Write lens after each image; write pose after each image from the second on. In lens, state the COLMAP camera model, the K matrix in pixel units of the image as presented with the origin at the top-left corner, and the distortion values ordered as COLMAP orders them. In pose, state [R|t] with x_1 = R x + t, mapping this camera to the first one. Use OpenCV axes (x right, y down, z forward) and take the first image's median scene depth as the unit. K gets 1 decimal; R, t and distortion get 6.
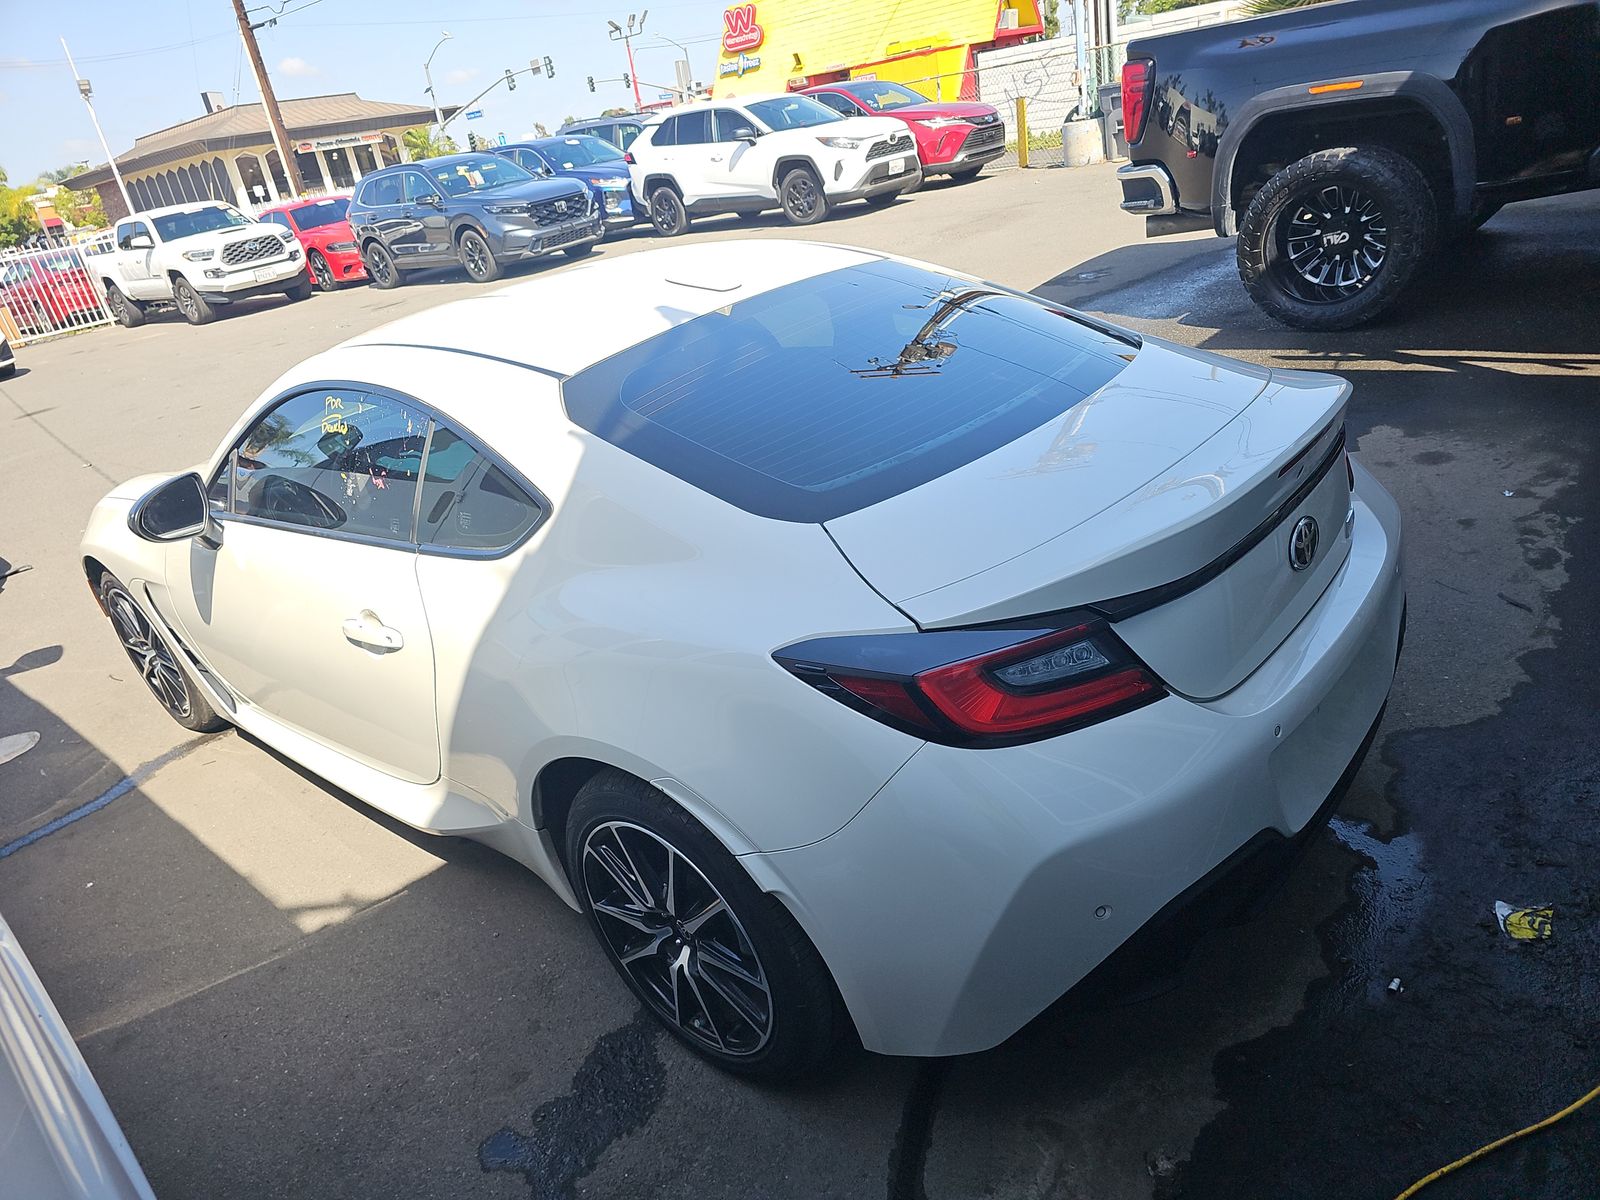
lens RADIAL K [[1045.3, 0, 800.8], [0, 1045.3, 615.0], [0, 0, 1]] dist [0.028698, -0.030615]
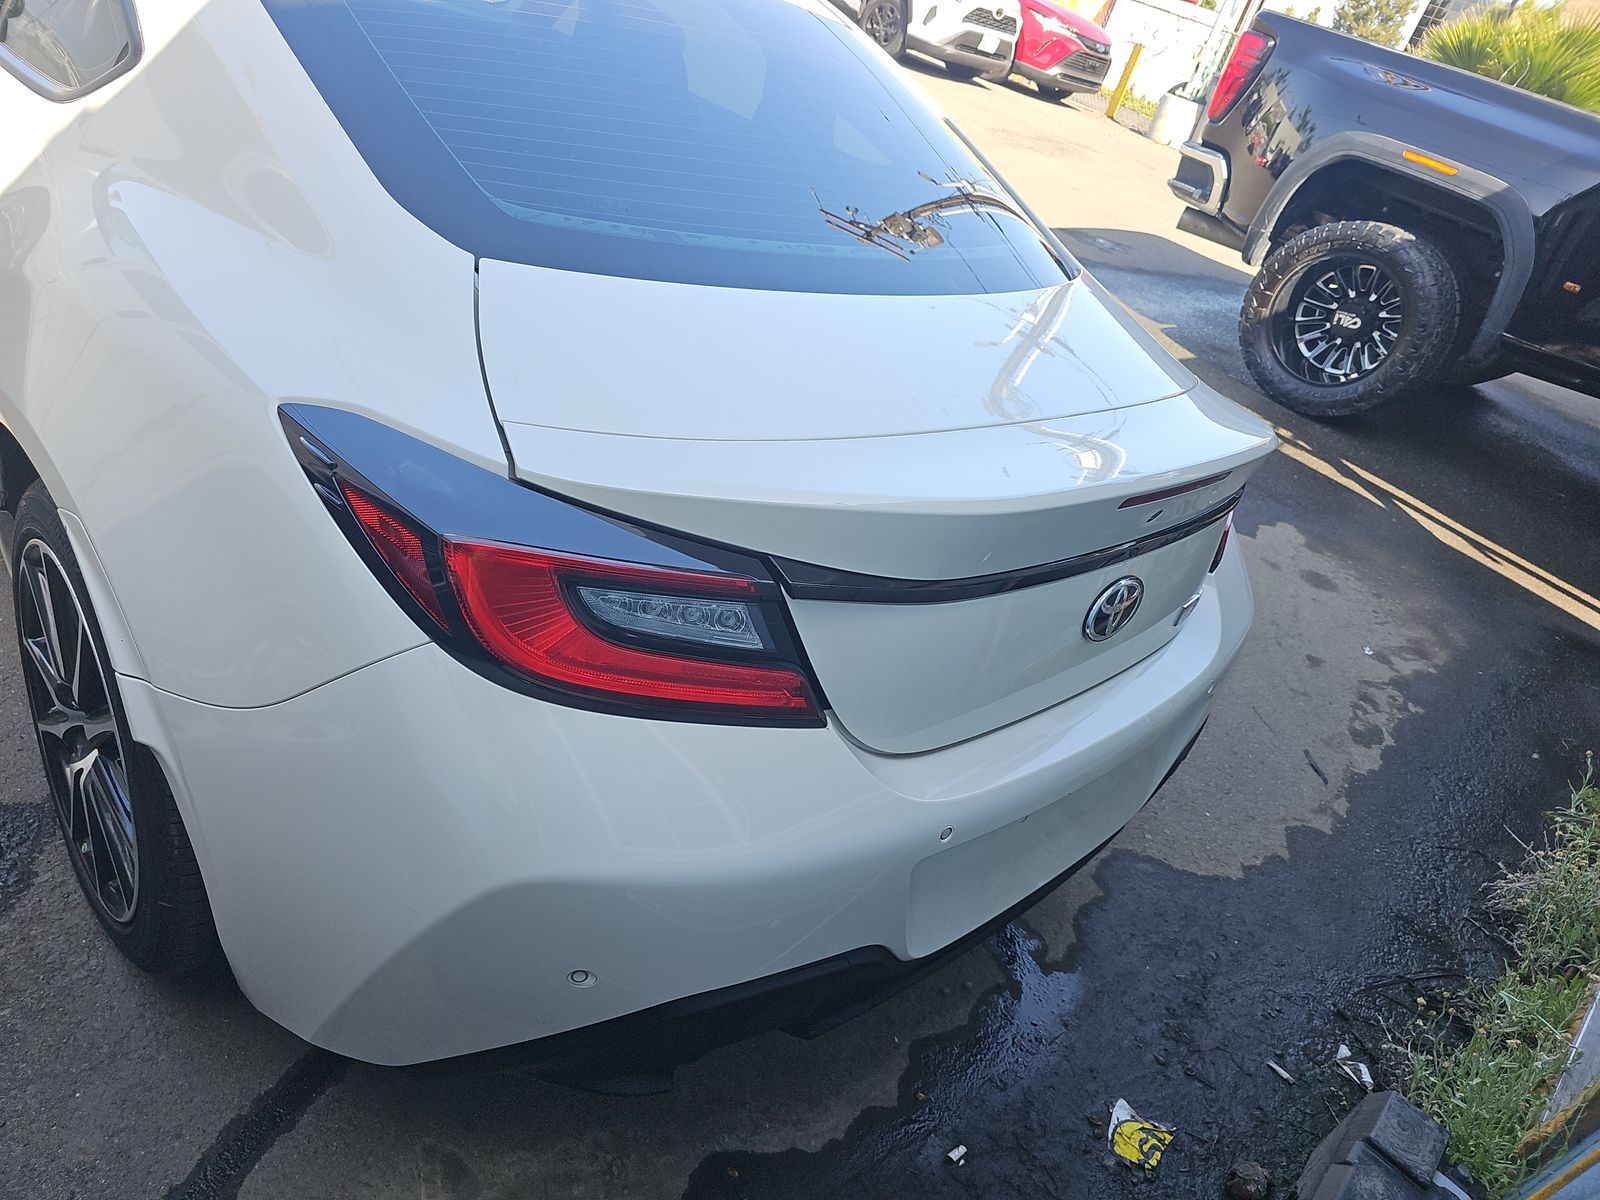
lens RADIAL K [[1045.3, 0, 796.5], [0, 1045.3, 604.2], [0, 0, 1]] dist [0.028698, -0.030615]
pose [[0.894451, 0.425558, 0.137326, 0.076612], [-0.439626, 0.893033, 0.096023, -0.018342], [-0.081773, -0.146260, 0.985861, 0.129724]]
